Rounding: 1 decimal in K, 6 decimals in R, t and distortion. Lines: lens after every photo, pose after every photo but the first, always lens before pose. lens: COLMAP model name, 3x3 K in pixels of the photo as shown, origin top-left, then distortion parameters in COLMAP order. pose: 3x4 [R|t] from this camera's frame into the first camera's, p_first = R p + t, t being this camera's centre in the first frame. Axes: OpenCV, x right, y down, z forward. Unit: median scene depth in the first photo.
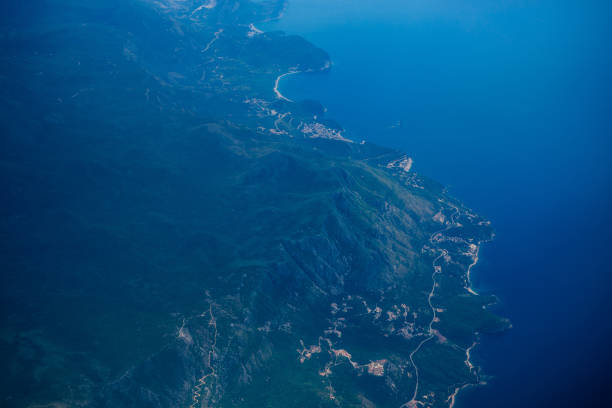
lens RADIAL K [[810.3, 0, 306.0], [0, 810.3, 204.0], [0, 0, 1]] dist [-0.012006, -0.010651]
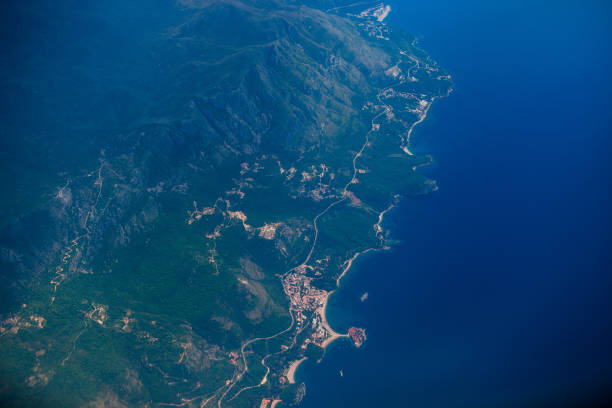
lens RADIAL K [[810.3, 0, 306.0], [0, 810.3, 204.0], [0, 0, 1]] dist [-0.012006, -0.010651]
pose [[0.995327, 0.015519, -0.095305, 0.199679], [0.002257, 0.982993, 0.183631, -0.006214], [0.096534, -0.182988, 0.978364, 0.056853]]
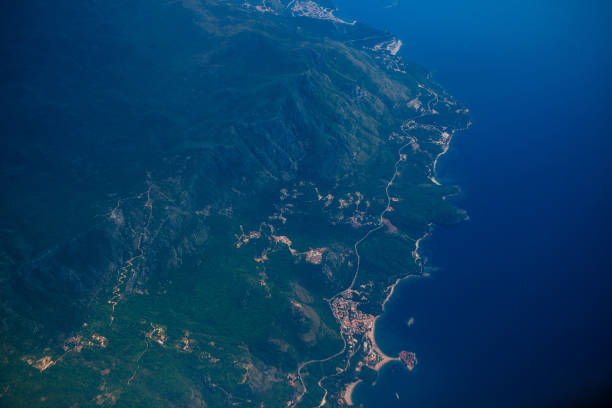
lens RADIAL K [[810.3, 0, 306.0], [0, 810.3, 204.0], [0, 0, 1]] dist [-0.012006, -0.010651]
pose [[0.998429, 0.034202, -0.044383, 0.105592], [-0.027380, 0.988888, 0.146117, -0.003427], [0.048887, -0.144673, 0.988271, 0.029857]]
